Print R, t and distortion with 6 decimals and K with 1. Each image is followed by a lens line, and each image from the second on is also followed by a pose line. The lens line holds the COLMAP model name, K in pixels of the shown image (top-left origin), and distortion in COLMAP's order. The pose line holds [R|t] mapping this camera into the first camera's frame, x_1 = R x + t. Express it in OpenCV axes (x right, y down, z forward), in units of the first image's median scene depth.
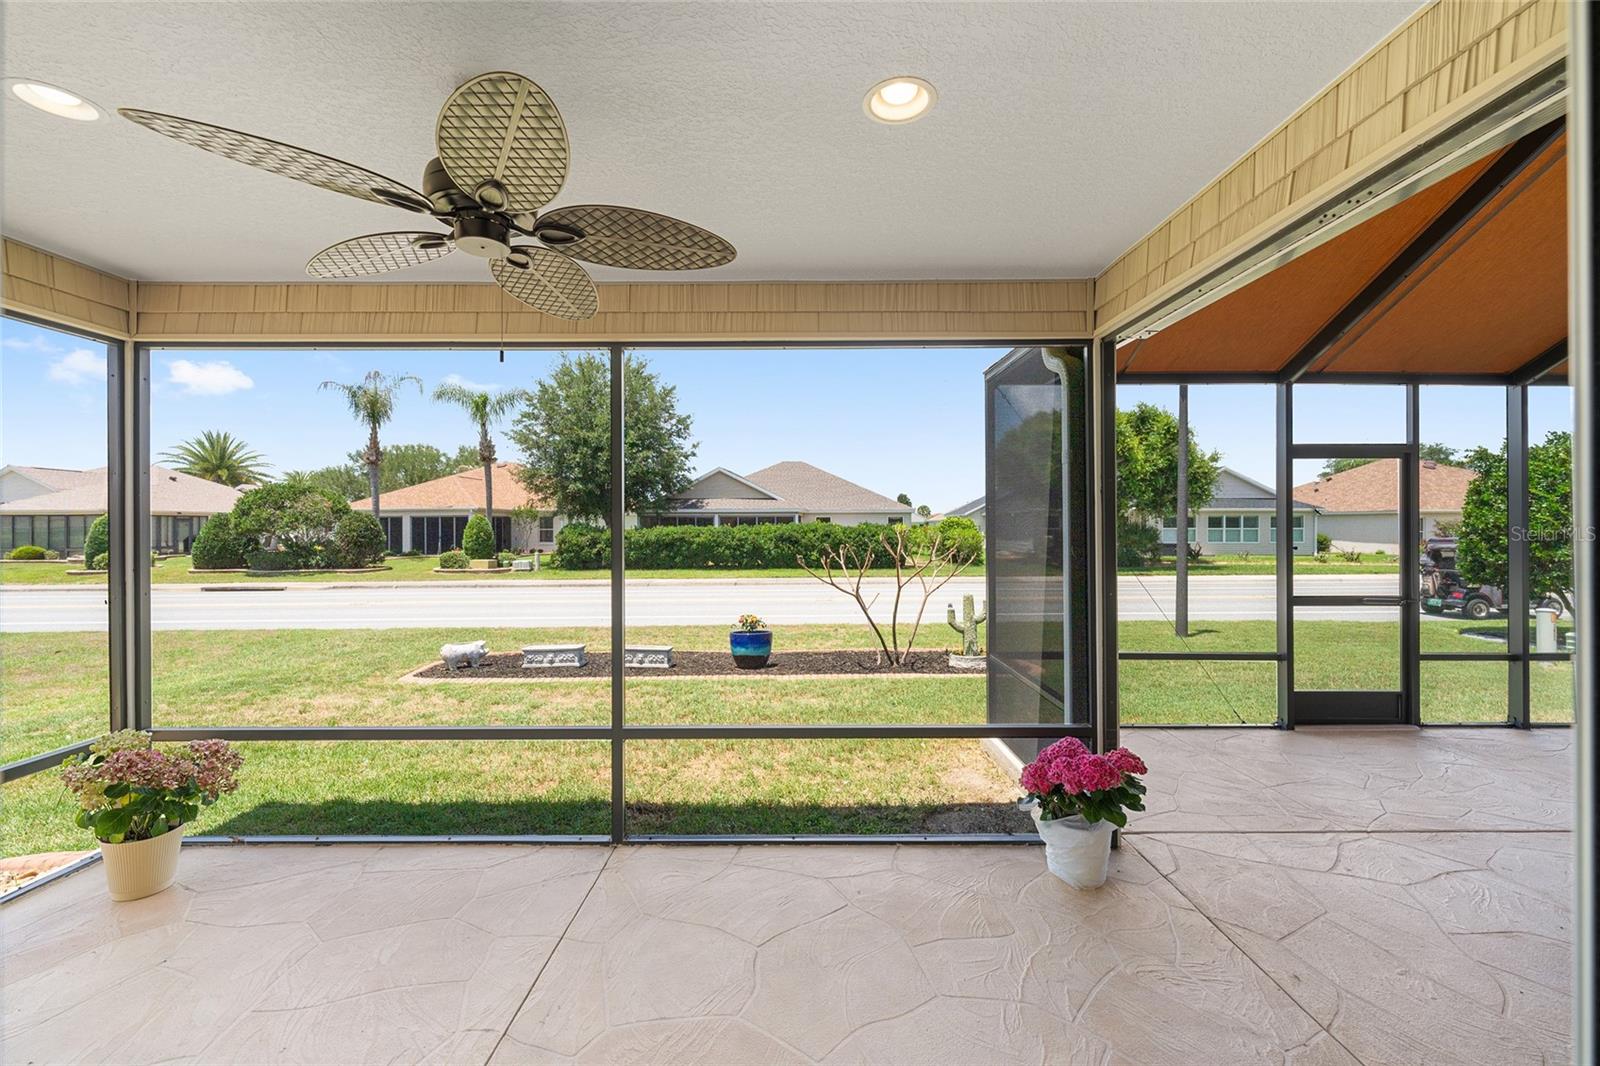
lens RADIAL K [[662.3, 0, 799.4], [0, 662.3, 527.2], [0, 0, 1]] dist [-0.001468, 0.000046]
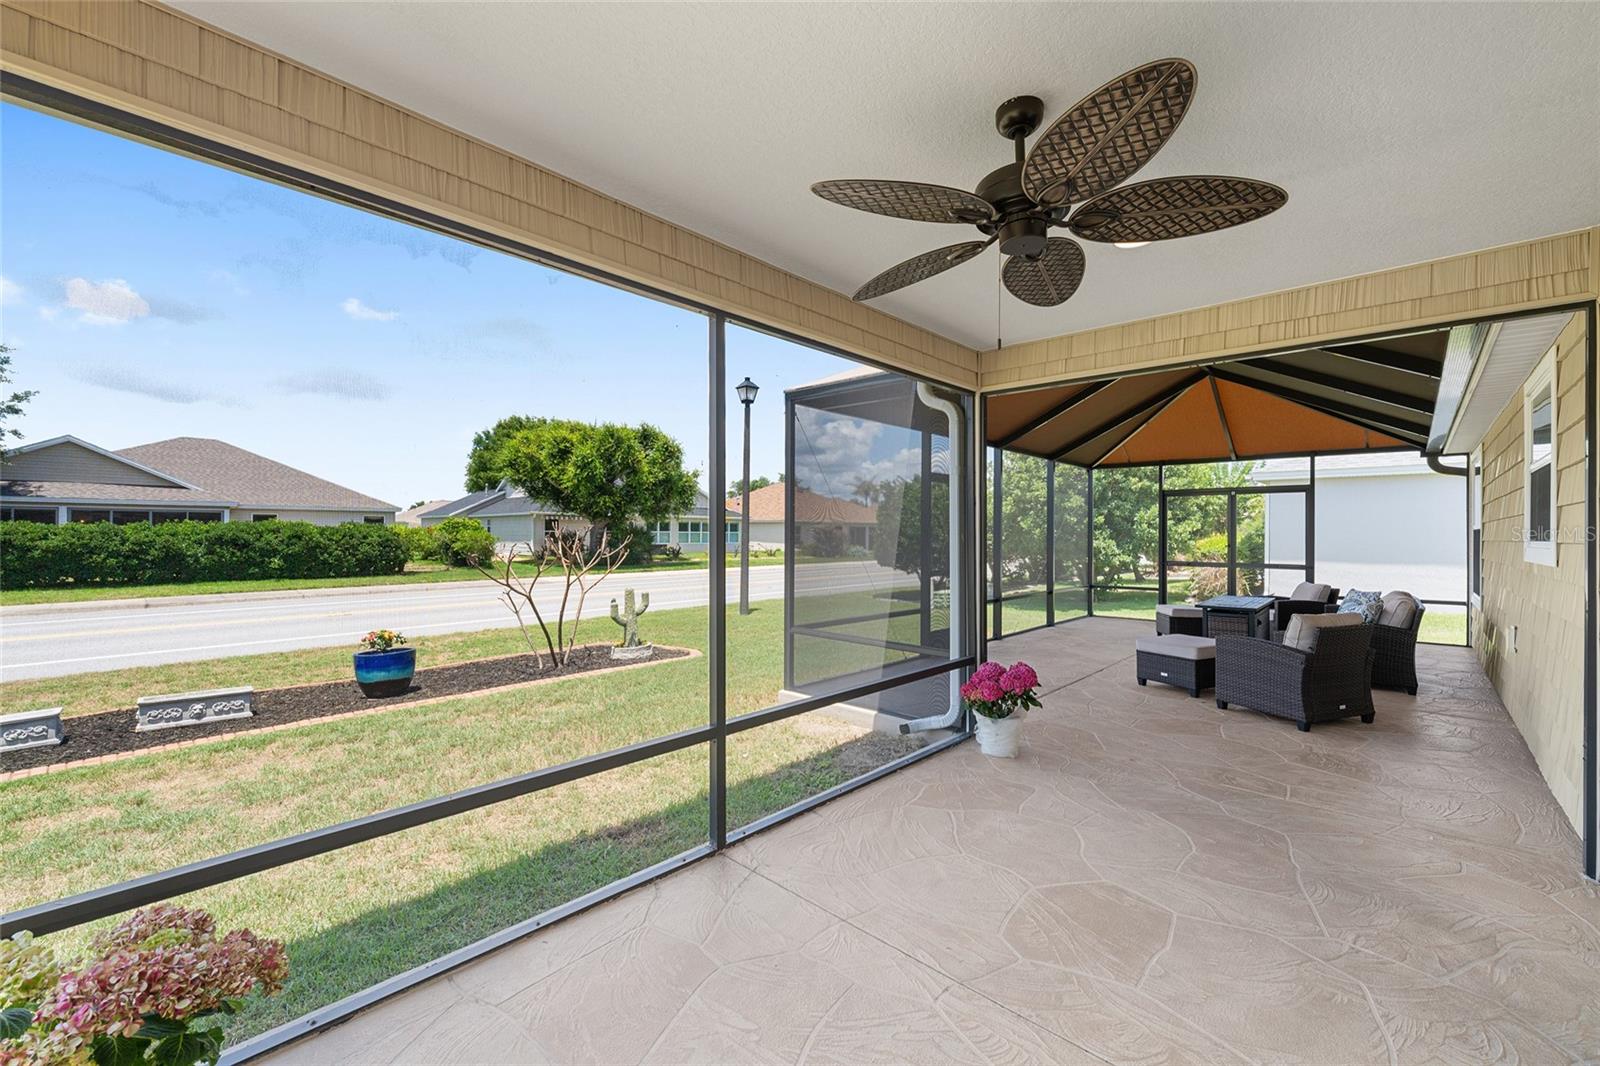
lens RADIAL K [[637.4, 0, 800.0], [0, 637.4, 533.0], [0, 0, 1]] dist [-0.000996, -0.000034]
pose [[0.693348, 0.005468, 0.720582, -0.231667], [-0.007307, 0.999973, -0.000557, 0.009045], [-0.720565, -0.004879, 0.693370, 0.082282]]
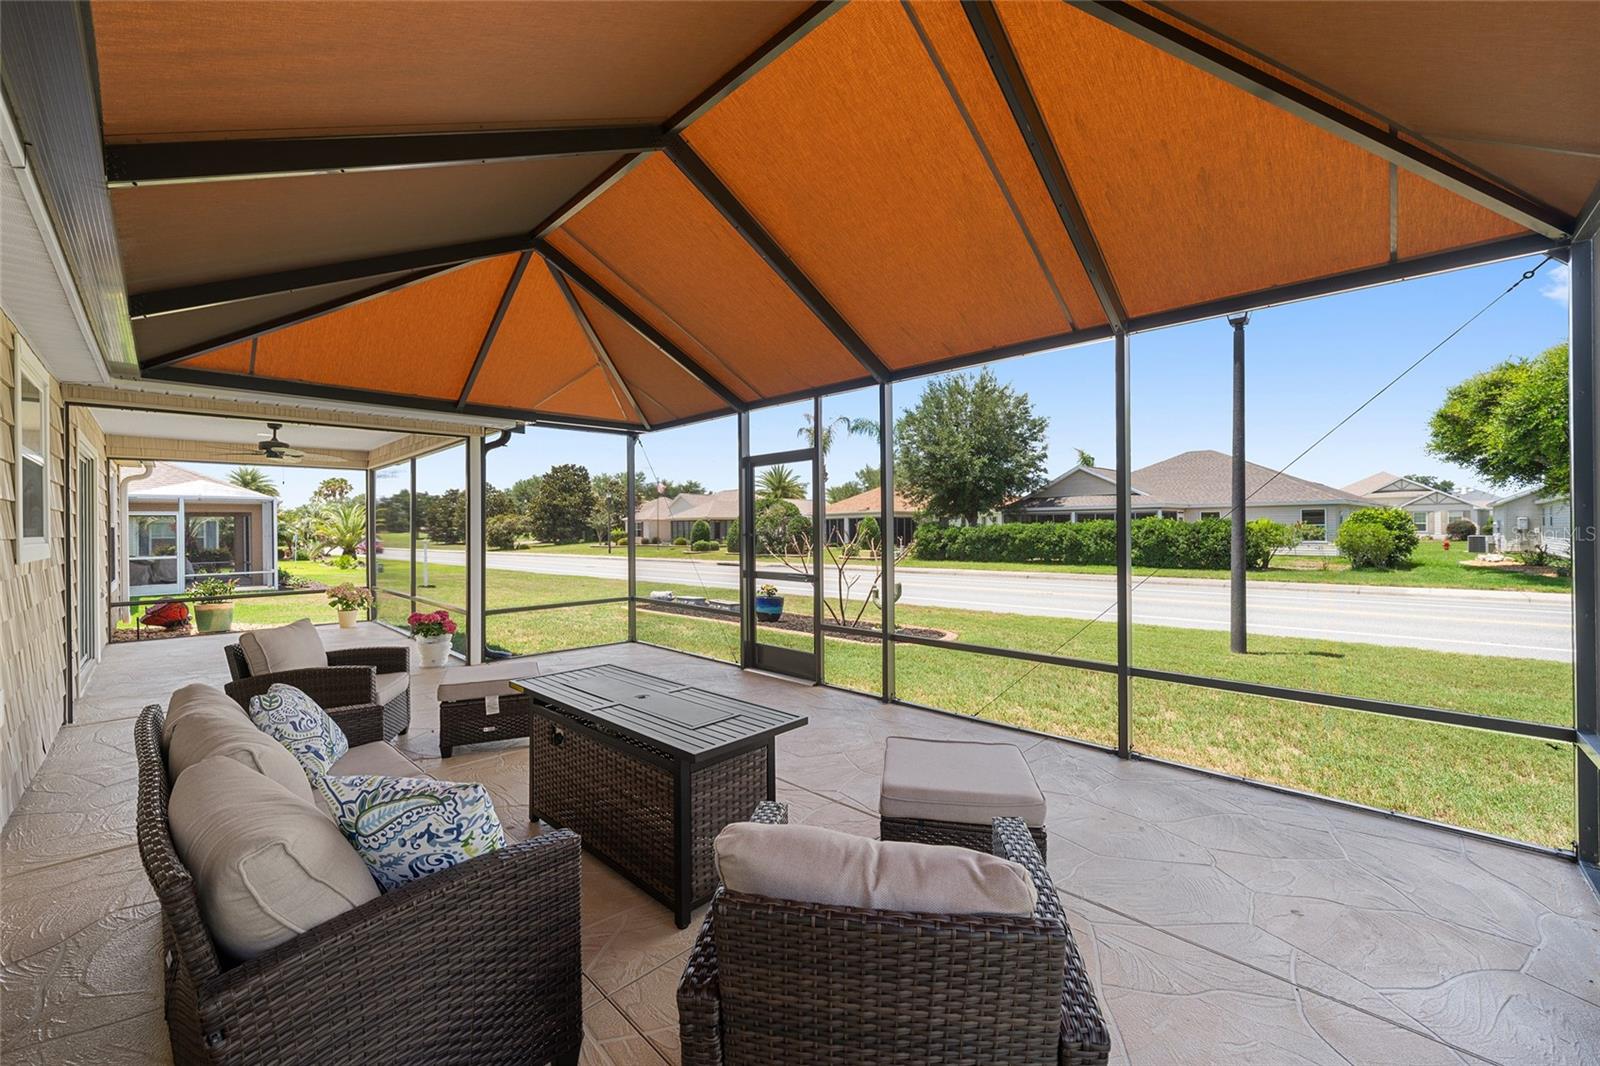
lens RADIAL K [[611.6, 0, 799.6], [0, 611.6, 527.2], [0, 0, 1]] dist [0.000575, 0.000139]
pose [[0.716232, -0.004747, -0.697846, 0.735069], [0.006221, 0.999981, -0.000417, 0.007965], [0.697835, -0.004043, 0.716248, 0.082990]]
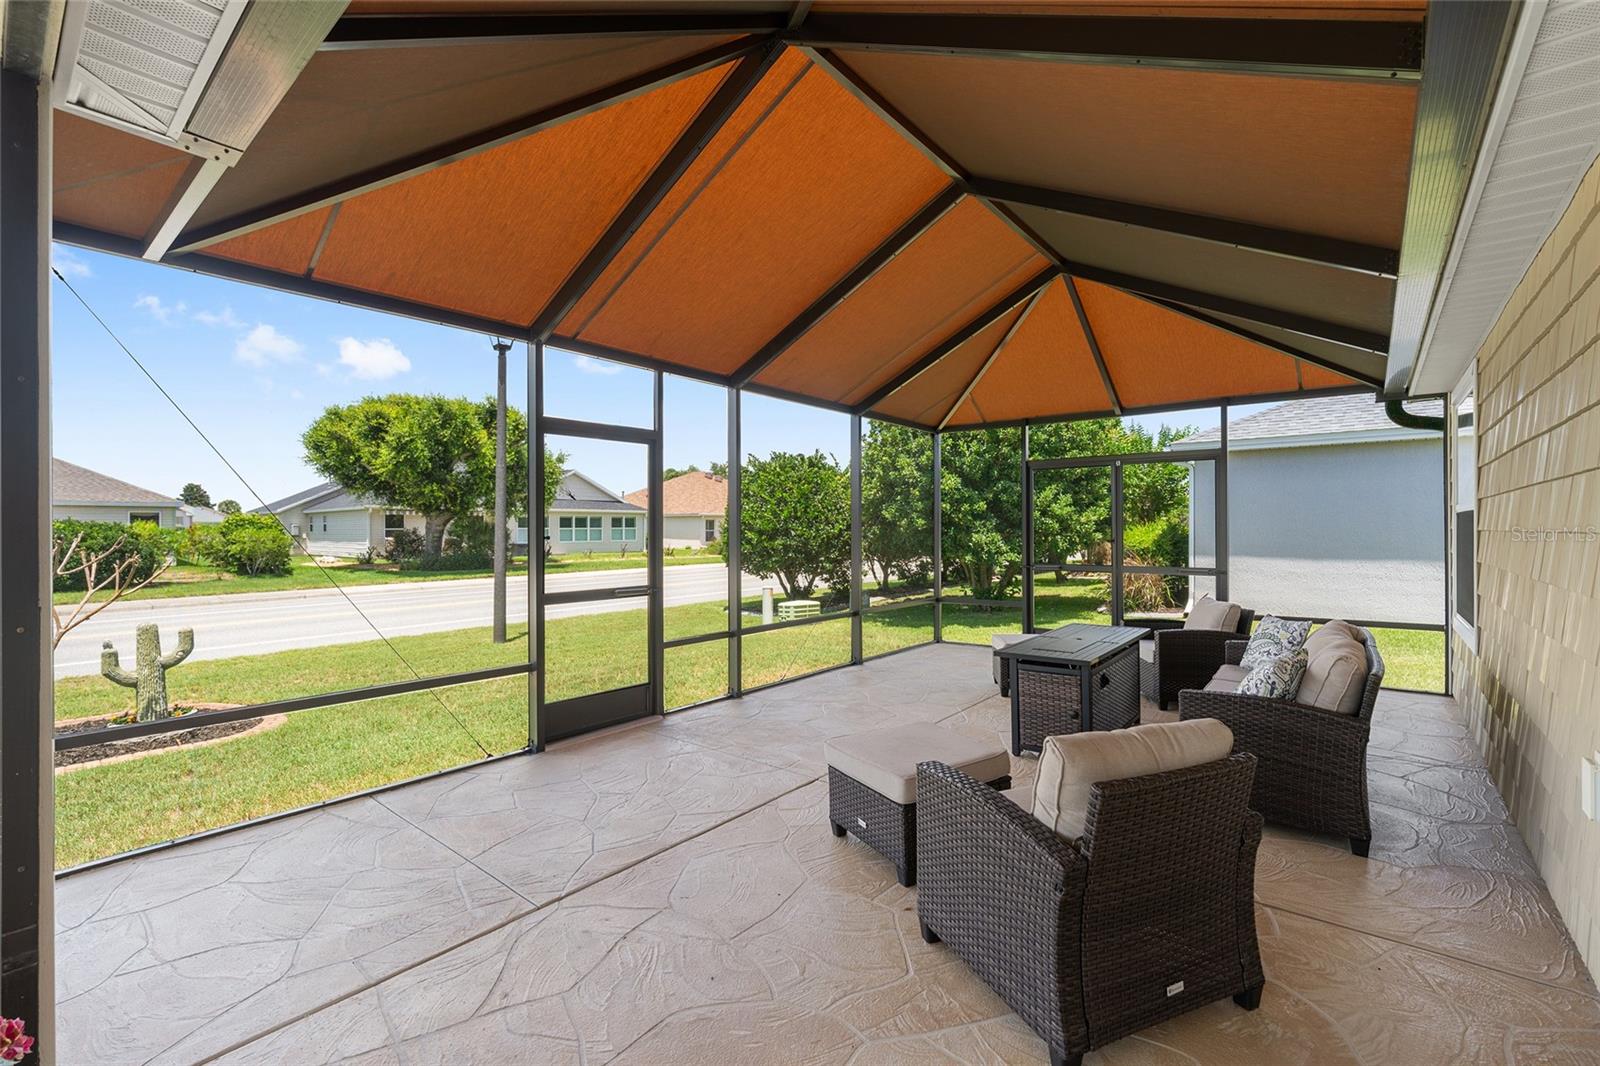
lens RADIAL K [[683.4, 0, 802.9], [0, 683.4, 530.4], [0, 0, 1]] dist [0.001378, 0.000281]
pose [[0.639122, -0.004396, 0.769093, 0.122680], [0.003094, 0.999990, 0.003144, 0.009172], [-0.769099, 0.000370, 0.639129, 0.078766]]
